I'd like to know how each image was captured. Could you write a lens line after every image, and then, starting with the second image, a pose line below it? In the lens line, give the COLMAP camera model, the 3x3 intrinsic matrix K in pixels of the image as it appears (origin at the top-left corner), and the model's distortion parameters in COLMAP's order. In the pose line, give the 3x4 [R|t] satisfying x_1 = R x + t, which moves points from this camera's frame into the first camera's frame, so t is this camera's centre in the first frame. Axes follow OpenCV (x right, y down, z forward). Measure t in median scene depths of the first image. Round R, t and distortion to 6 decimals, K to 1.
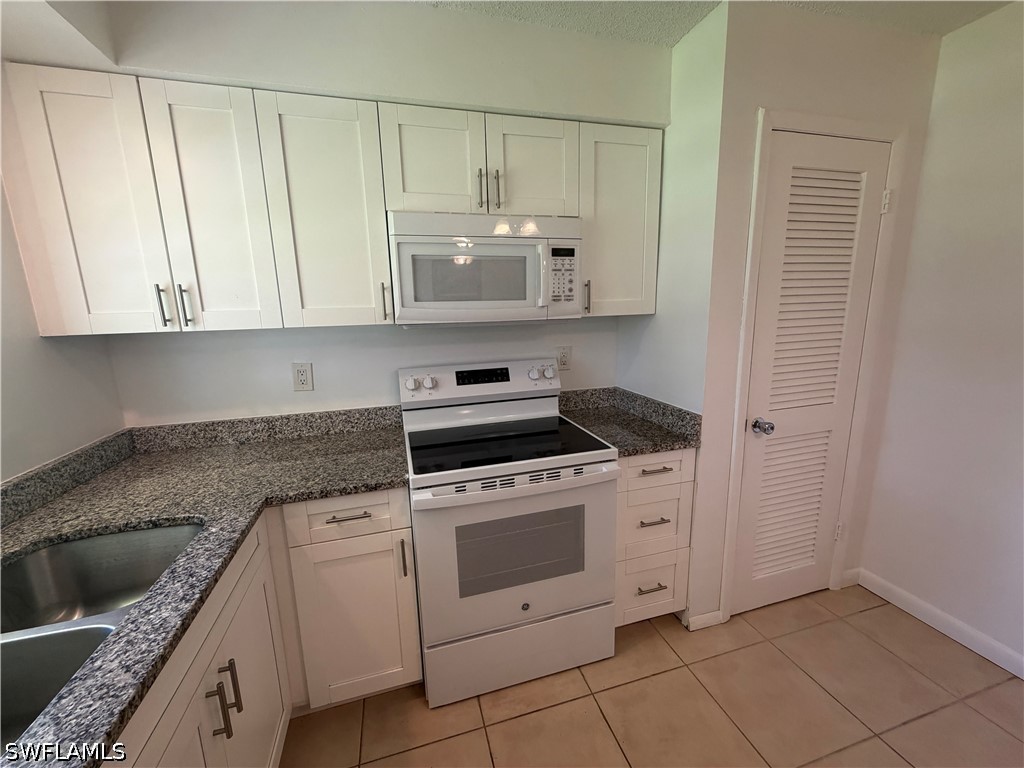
lens RADIAL K [[408.4, 0, 510.1], [0, 408.4, 385.4], [0, 0, 1]] dist [0.000178, -0.000180]
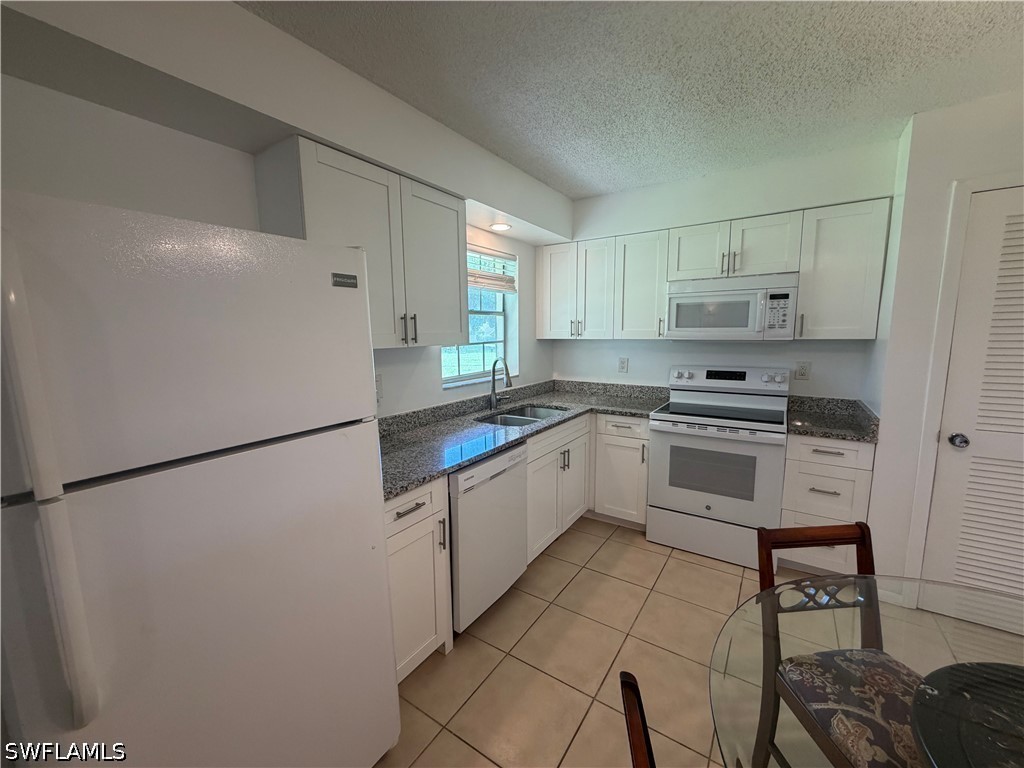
lens RADIAL K [[408.4, 0, 510.1], [0, 408.4, 385.4], [0, 0, 1]] dist [0.000178, -0.000180]
pose [[0.645737, 0.121148, -0.753888, 0.679000], [-0.150525, 0.988155, 0.029863, 0.107921], [0.748576, 0.094195, 0.656324, -0.727202]]
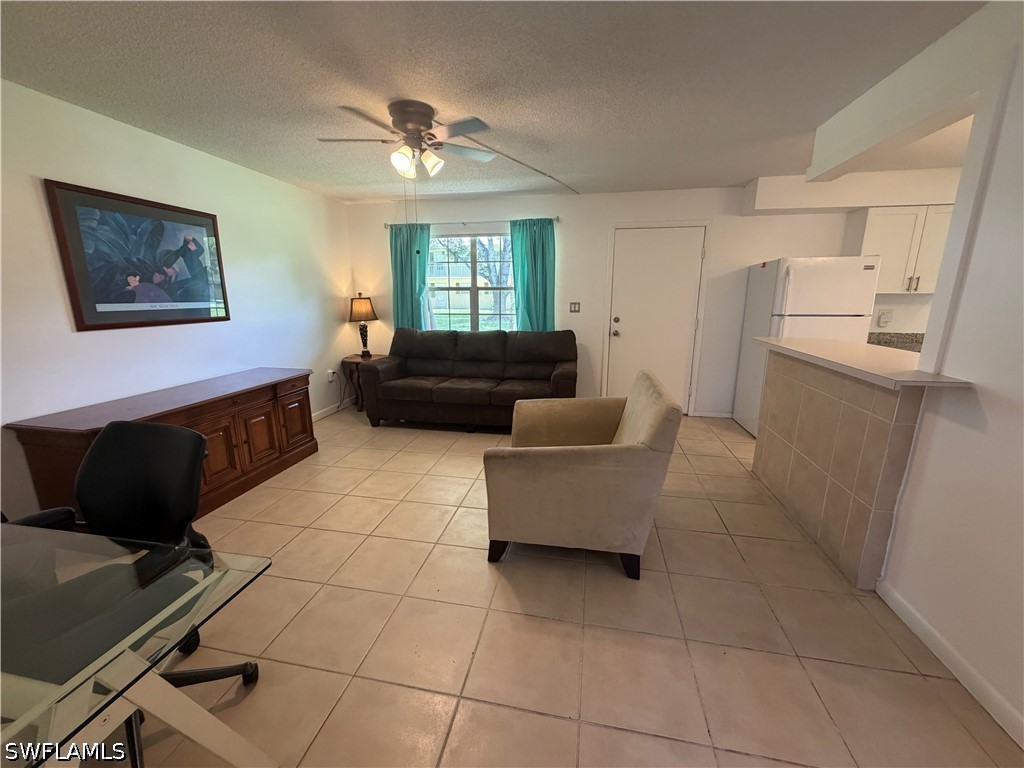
lens RADIAL K [[408.4, 0, 510.1], [0, 408.4, 385.4], [0, 0, 1]] dist [0.000178, -0.000180]
pose [[-0.452789, 0.224245, -0.862958, 2.748552], [-0.157079, 0.932656, 0.324775, 0.169164], [0.877672, 0.282607, -0.387073, -1.137581]]
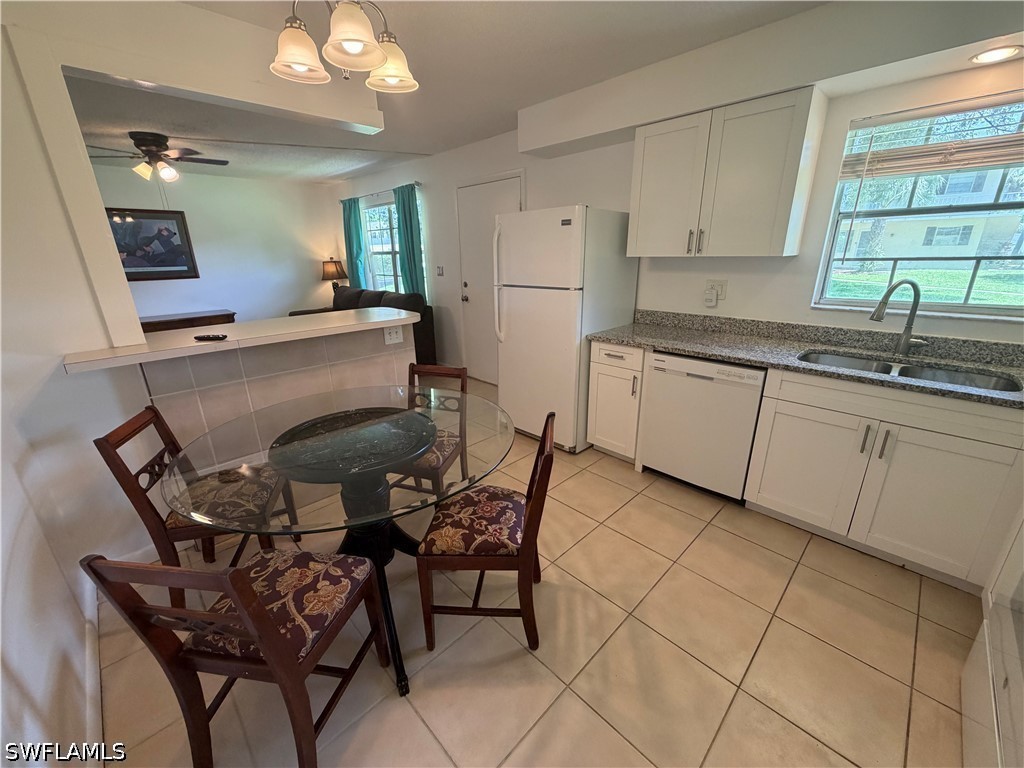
lens RADIAL K [[408.4, 0, 510.1], [0, 408.4, 385.4], [0, 0, 1]] dist [0.000178, -0.000180]
pose [[-0.876303, 0.191359, -0.442126, 0.944570], [-0.049921, 0.876721, 0.478402, -0.192658], [0.479167, 0.441297, -0.758720, 0.844289]]
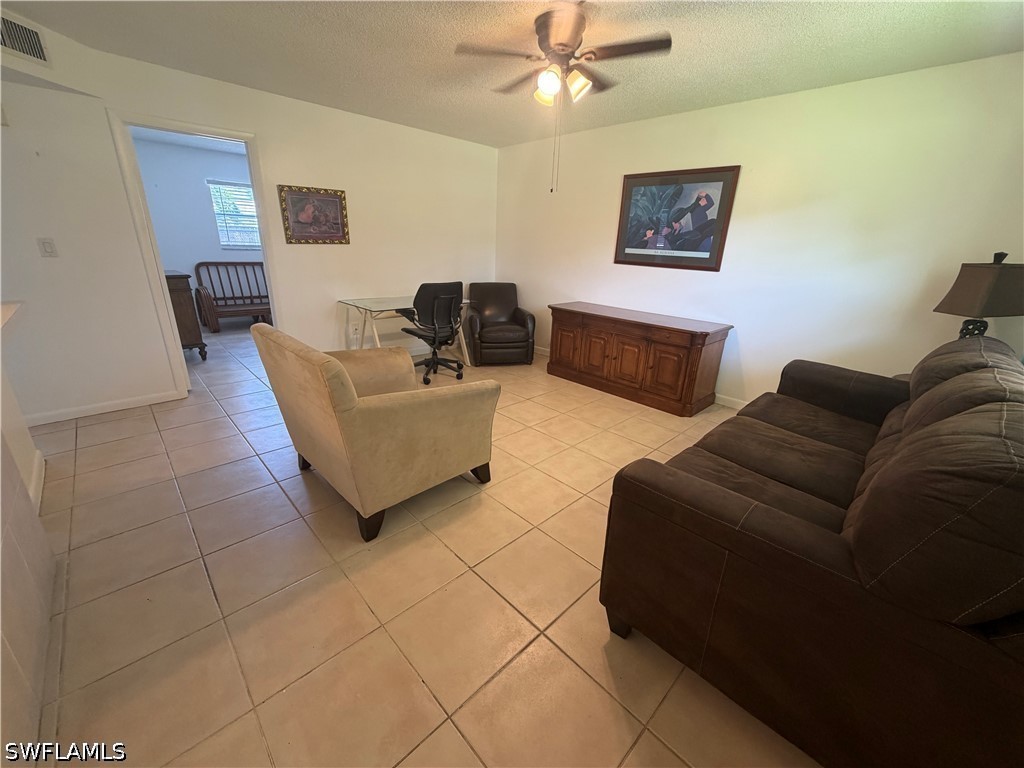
lens RADIAL K [[408.4, 0, 510.1], [0, 408.4, 385.4], [0, 0, 1]] dist [0.000178, -0.000180]
pose [[-0.474119, -0.285621, 0.832845, 0.066493], [0.144688, 0.907785, 0.393689, 0.293419], [-0.868491, 0.307159, -0.389072, -1.291324]]
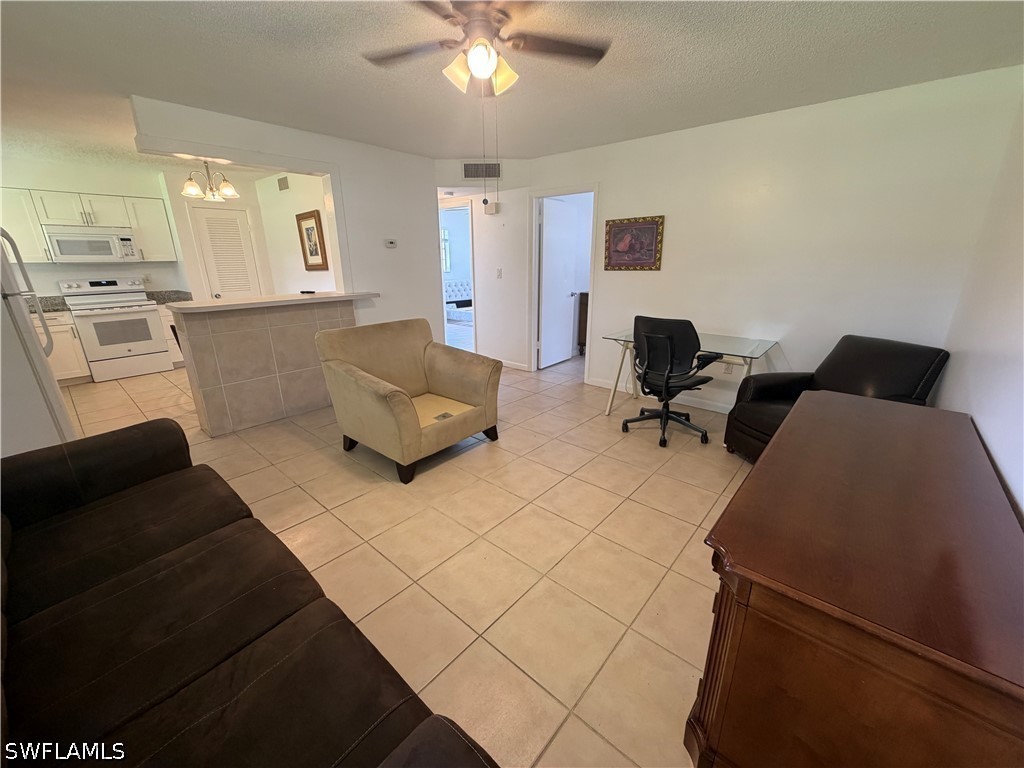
lens RADIAL K [[408.4, 0, 510.1], [0, 408.4, 385.4], [0, 0, 1]] dist [0.000178, -0.000180]
pose [[0.838820, -0.143713, 0.525097, 0.797115], [0.088649, 0.987712, 0.128713, 0.629200], [-0.537142, -0.061417, 0.841253, -3.257215]]
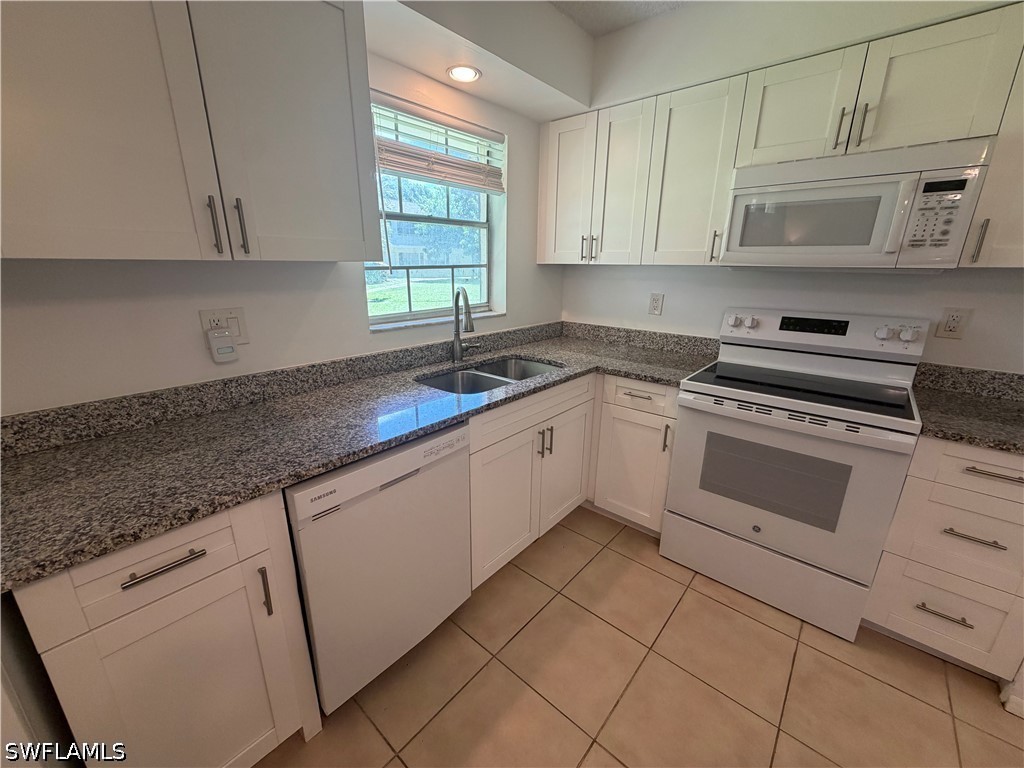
lens RADIAL K [[408.4, 0, 510.1], [0, 408.4, 385.4], [0, 0, 1]] dist [0.000178, -0.000180]
pose [[0.546096, 0.269920, -0.793047, 0.422245], [-0.180842, 0.962332, 0.203009, 0.057163], [0.817971, 0.032554, 0.574338, -0.191584]]
